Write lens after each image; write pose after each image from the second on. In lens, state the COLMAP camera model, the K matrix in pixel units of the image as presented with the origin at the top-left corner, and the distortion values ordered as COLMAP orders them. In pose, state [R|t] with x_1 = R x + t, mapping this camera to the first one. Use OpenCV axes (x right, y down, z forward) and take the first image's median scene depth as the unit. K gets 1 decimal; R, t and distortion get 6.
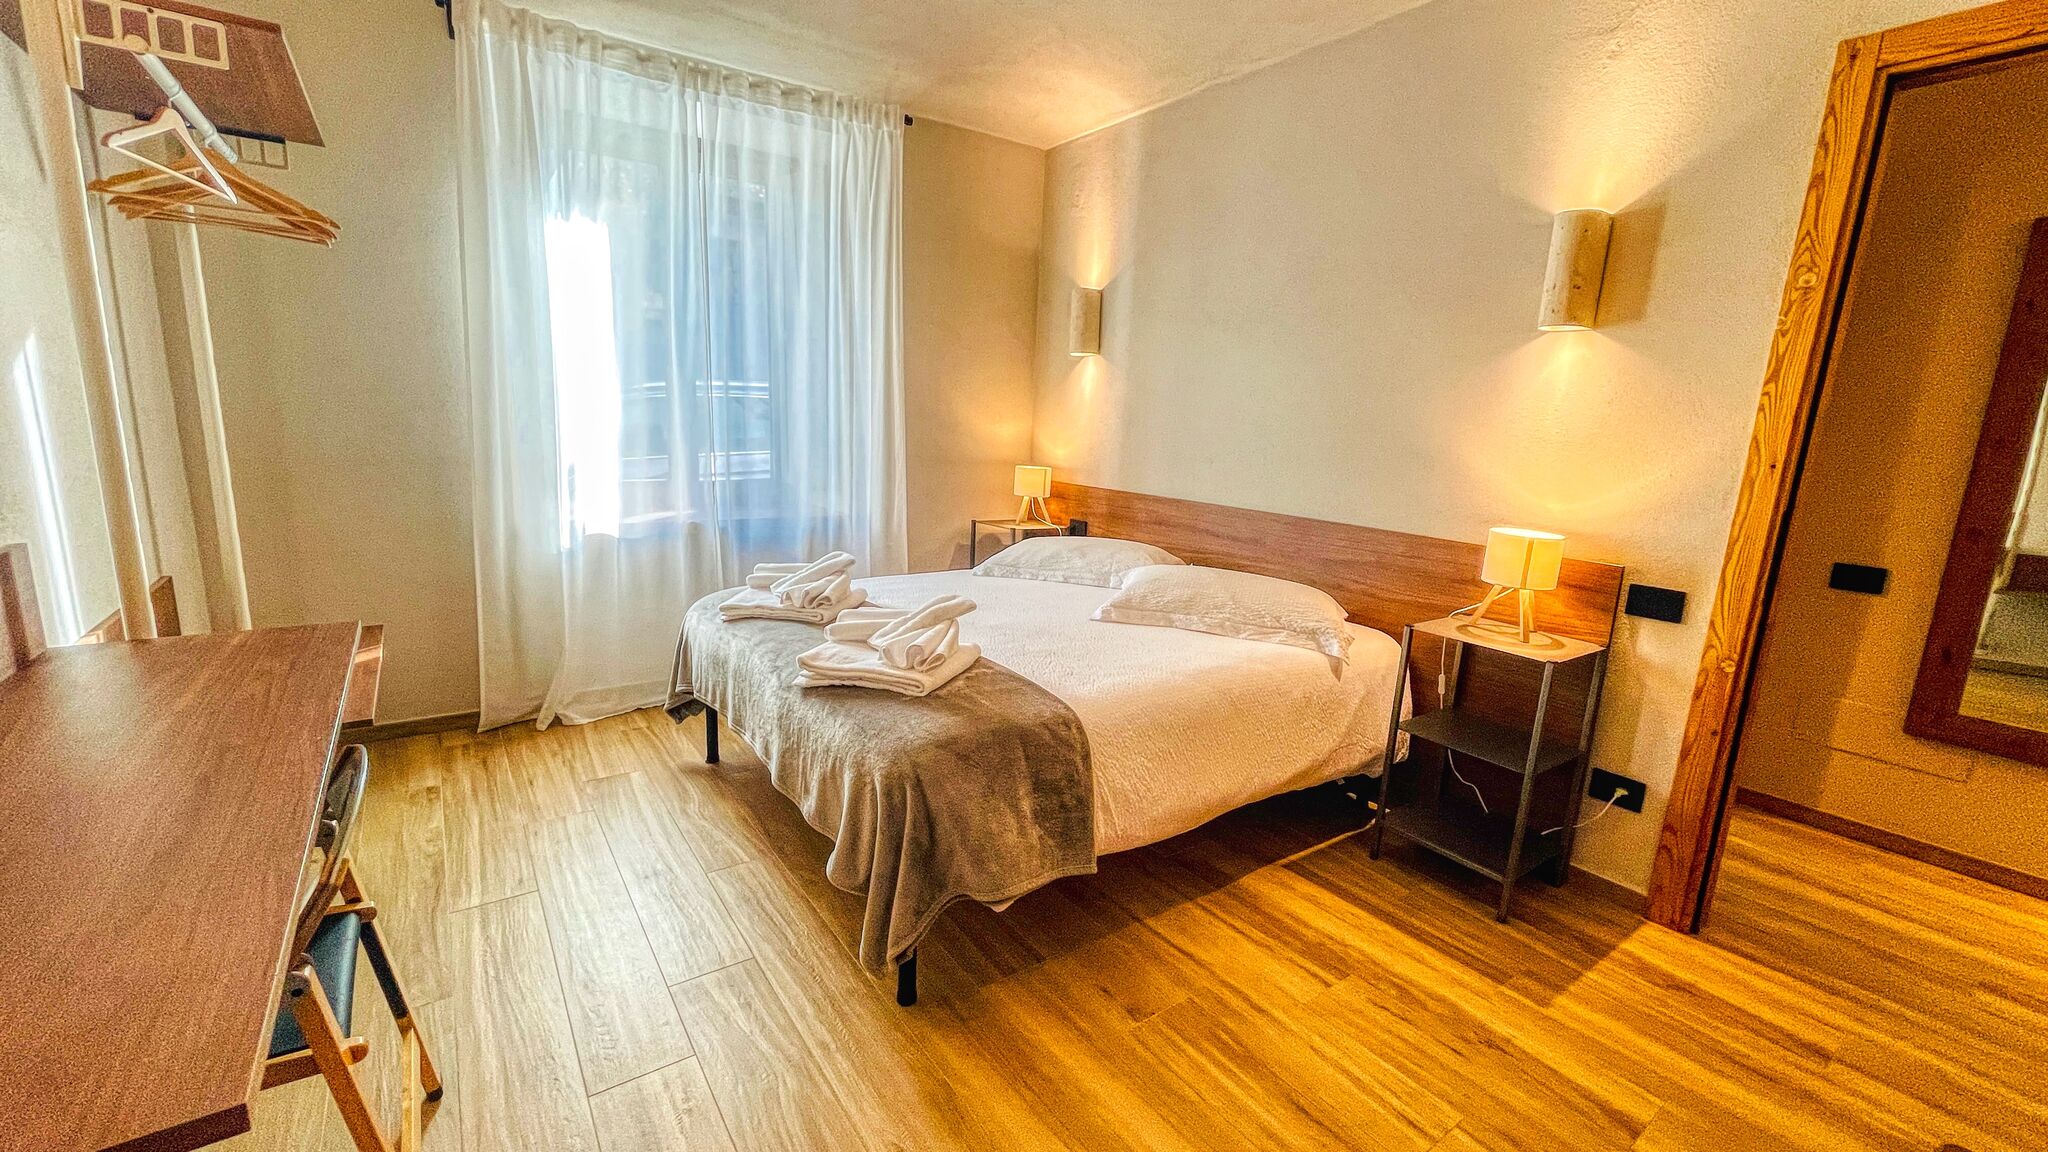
lens RADIAL K [[827.9, 0, 1017.8], [0, 827.9, 575.2], [0, 0, 1]] dist [0.002555, -0.000276]
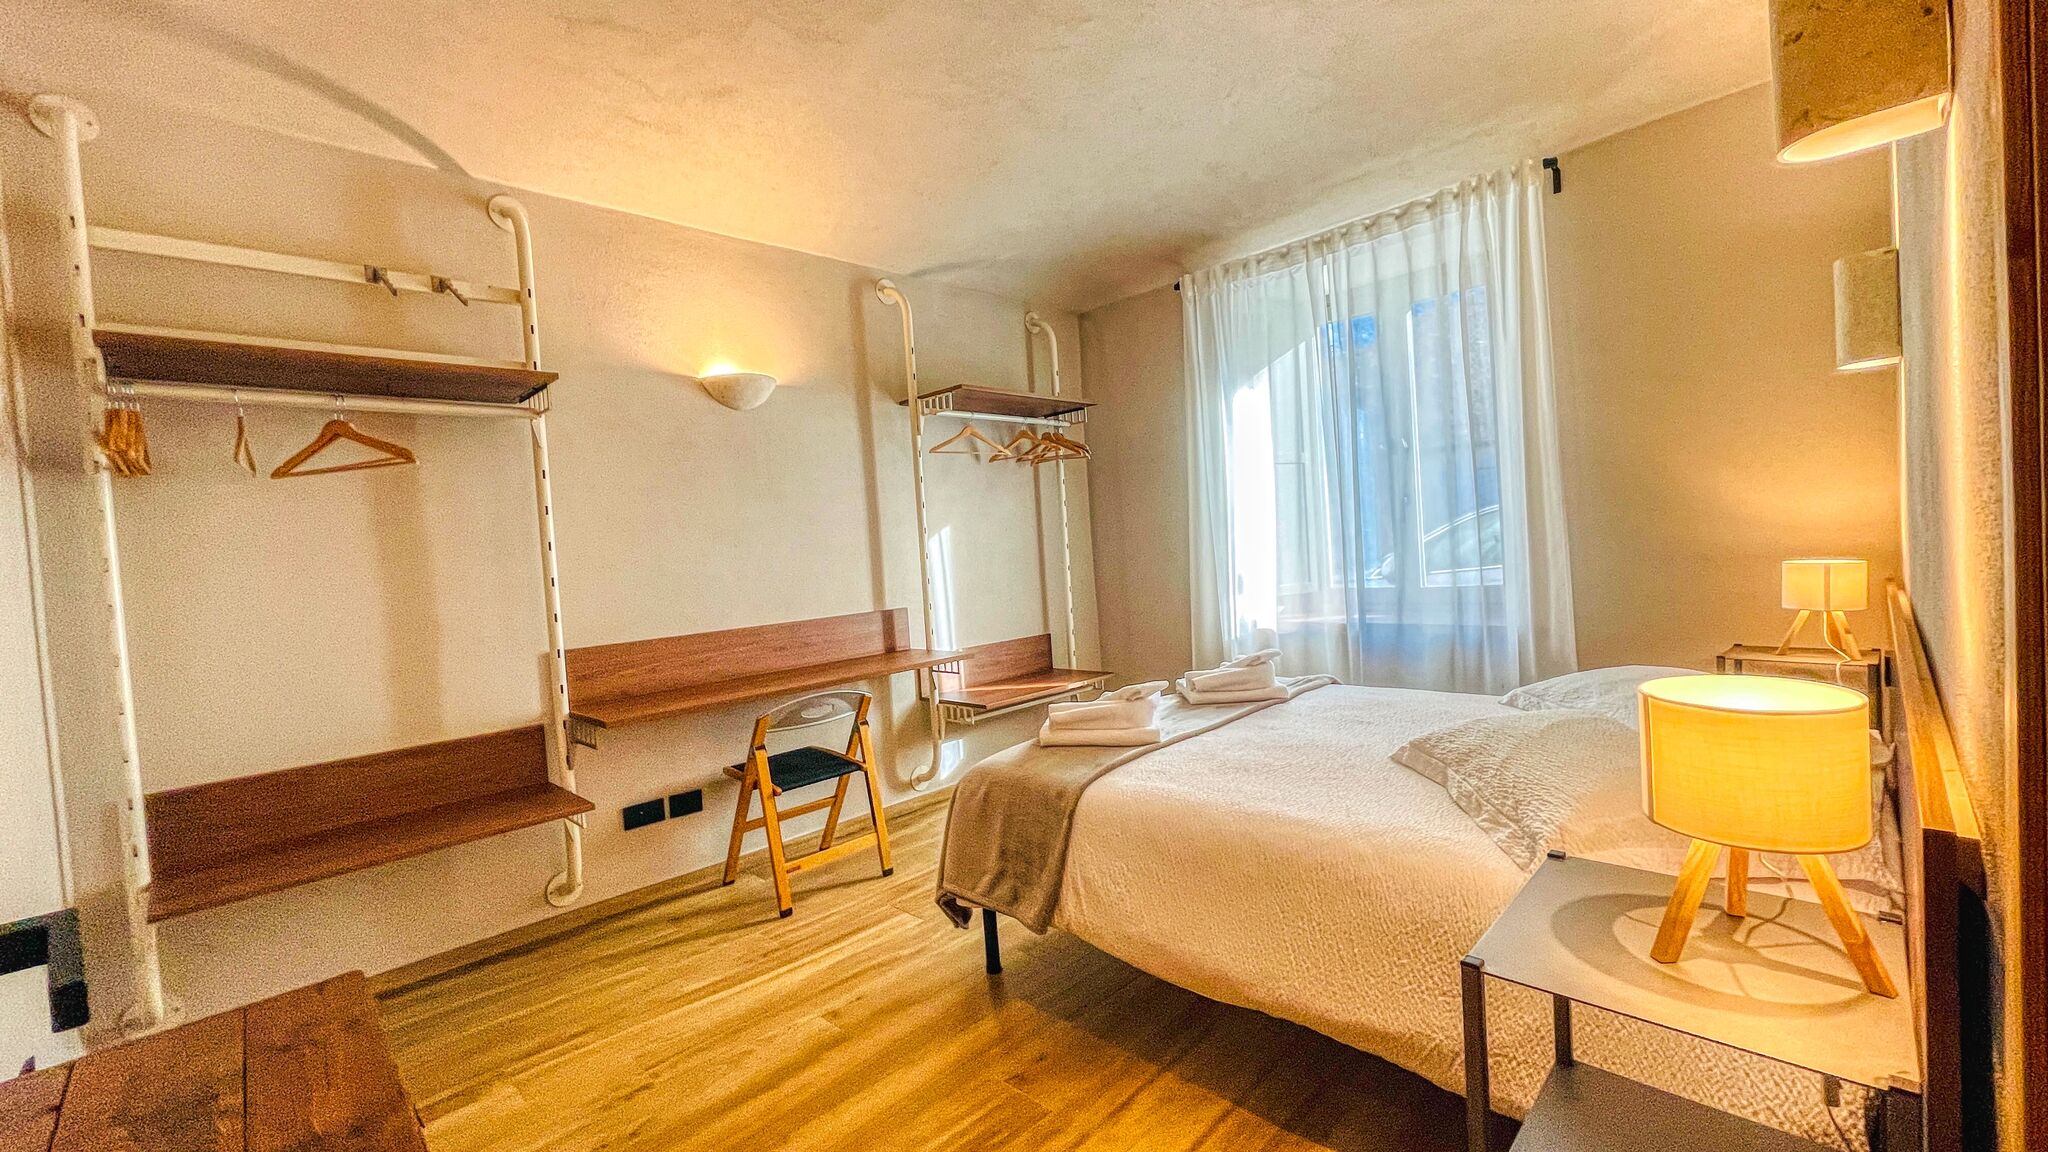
lens RADIAL K [[827.9, 0, 1017.8], [0, 827.9, 575.2], [0, 0, 1]] dist [0.002555, -0.000276]
pose [[0.160947, -0.019329, -0.986774, 0.703928], [-0.120447, 0.991950, -0.039076, -0.036902], [0.979586, 0.125143, 0.157324, 0.448372]]
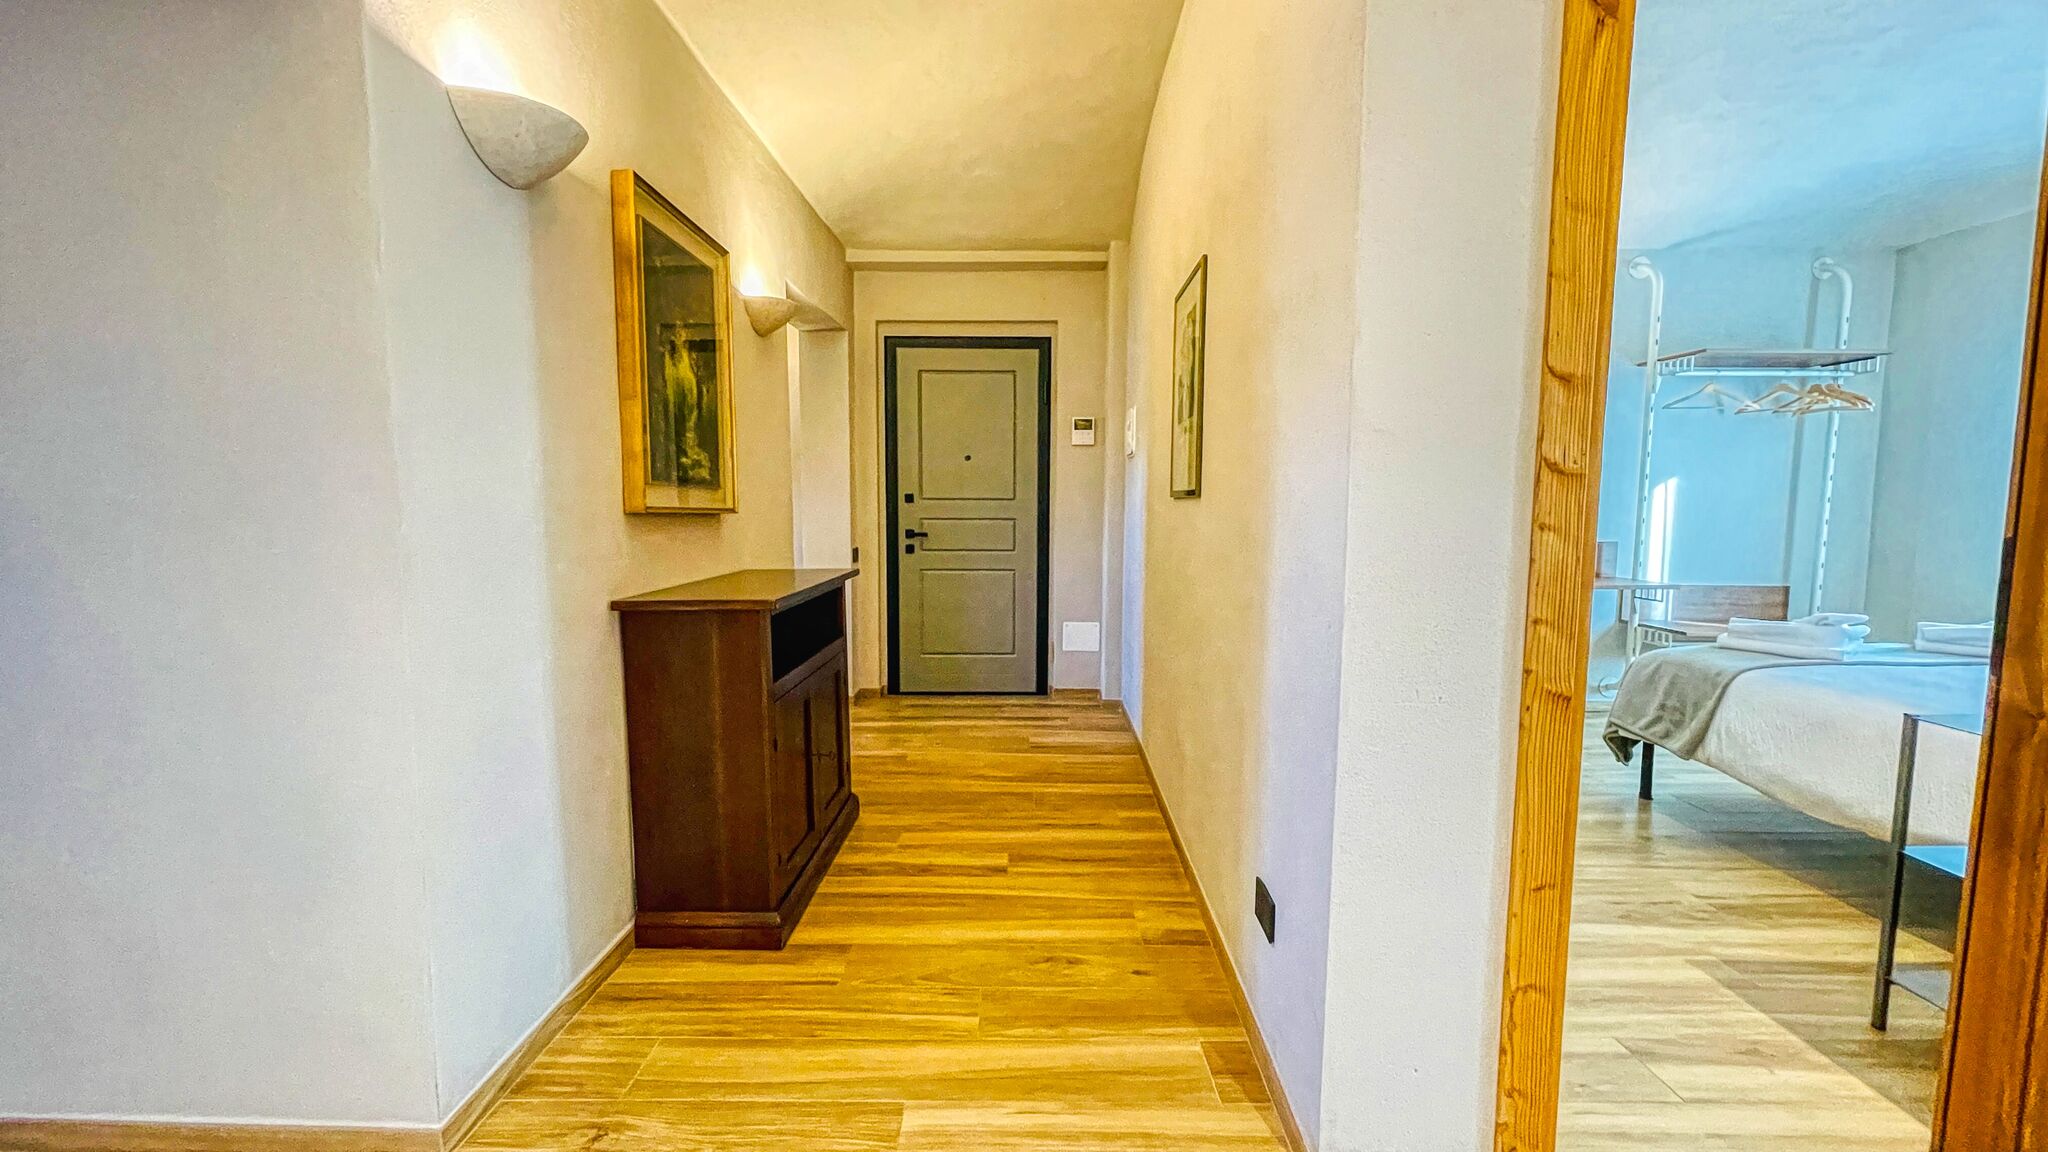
lens RADIAL K [[827.9, 0, 1017.8], [0, 827.9, 575.2], [0, 0, 1]] dist [0.002555, -0.000276]
pose [[-0.577580, 0.025120, -0.815948, 1.270310], [-0.189551, 0.968081, 0.163979, 0.000645], [0.794023, 0.249374, -0.554383, 0.472739]]
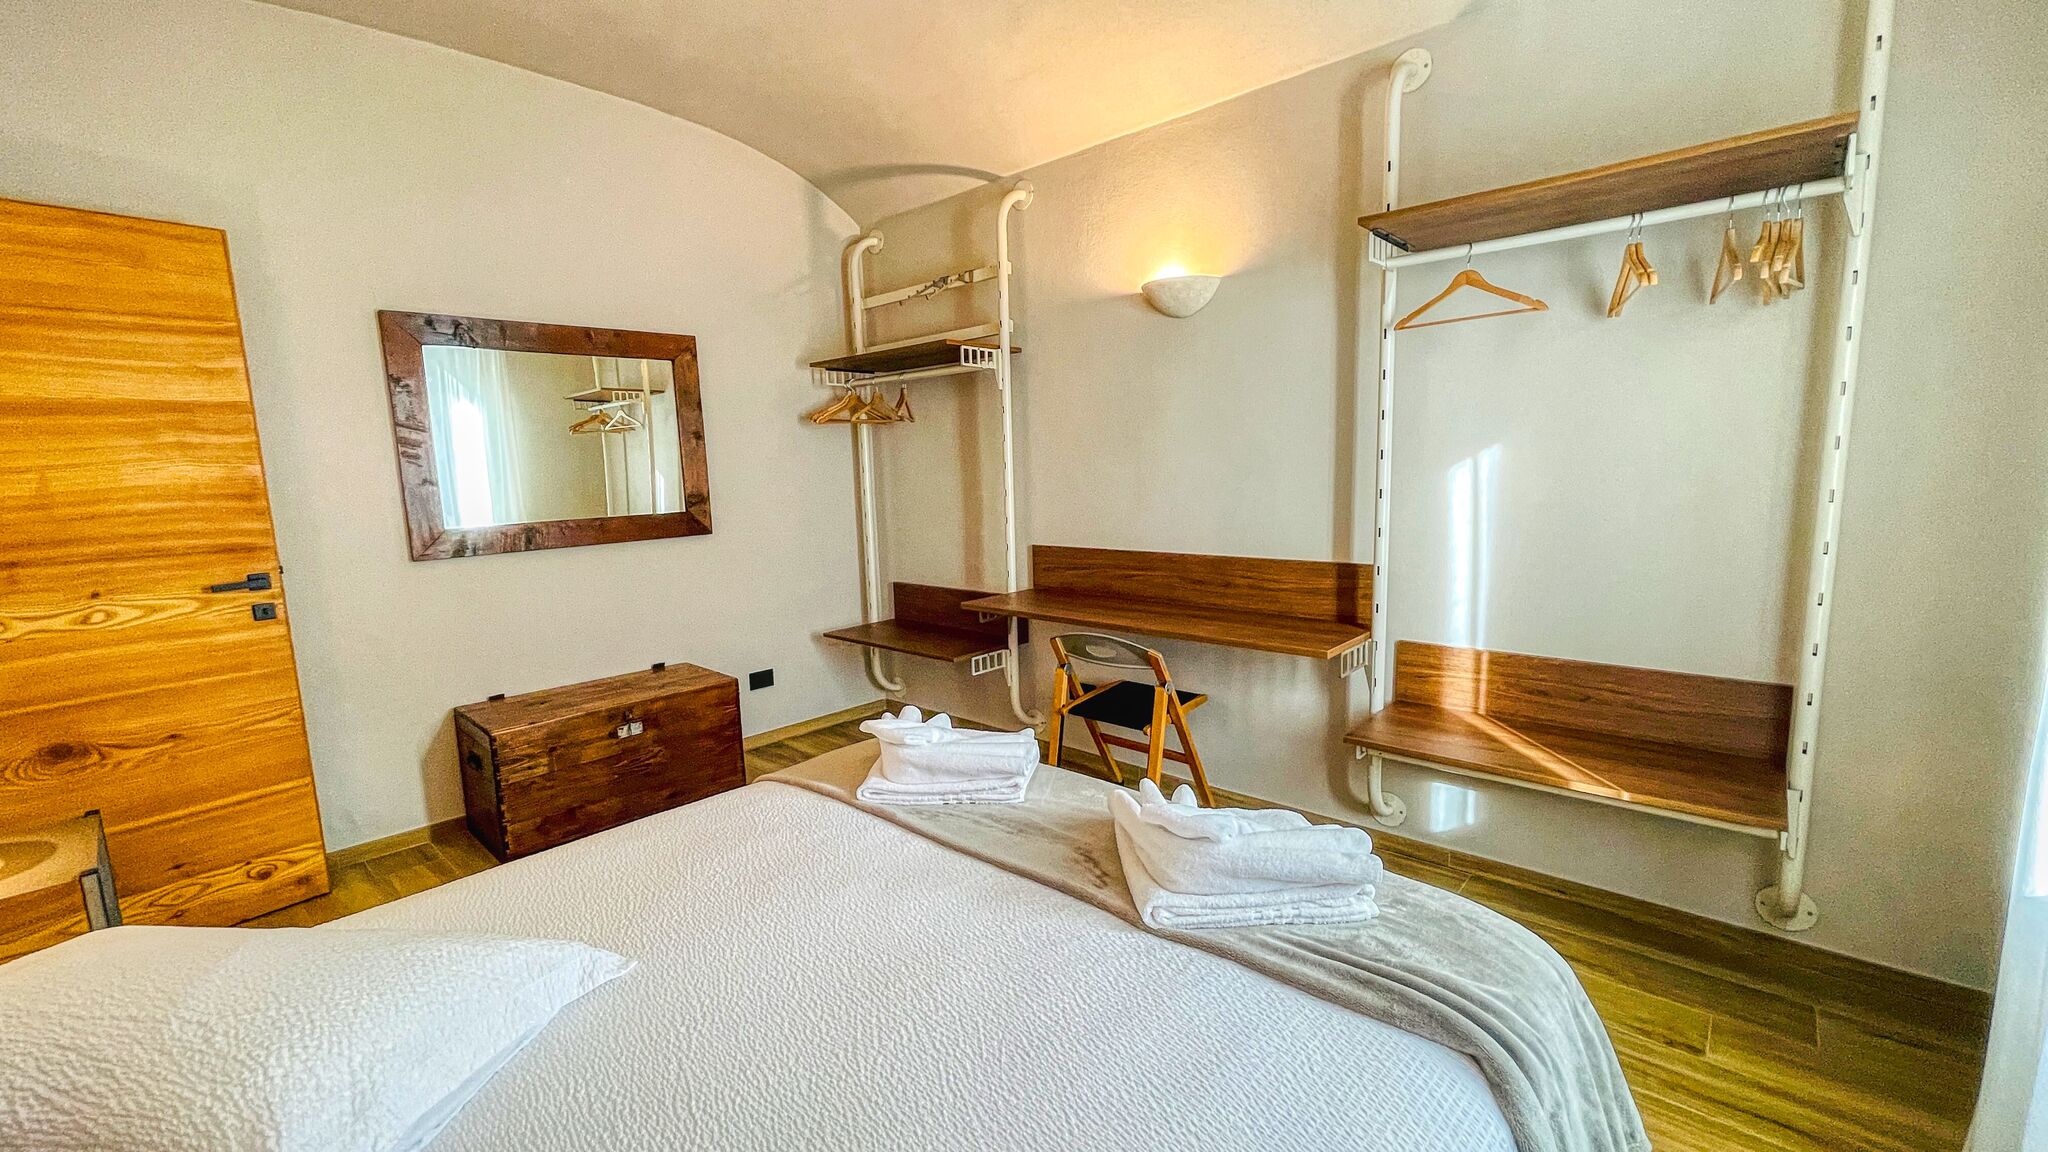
lens RADIAL K [[827.9, 0, 1017.8], [0, 827.9, 575.2], [0, 0, 1]] dist [0.002555, -0.000276]
pose [[-0.976641, 0.020305, -0.213915, -0.014450], [-0.049095, 0.948106, 0.314141, -0.259842], [0.209193, 0.317305, -0.924963, 1.212693]]
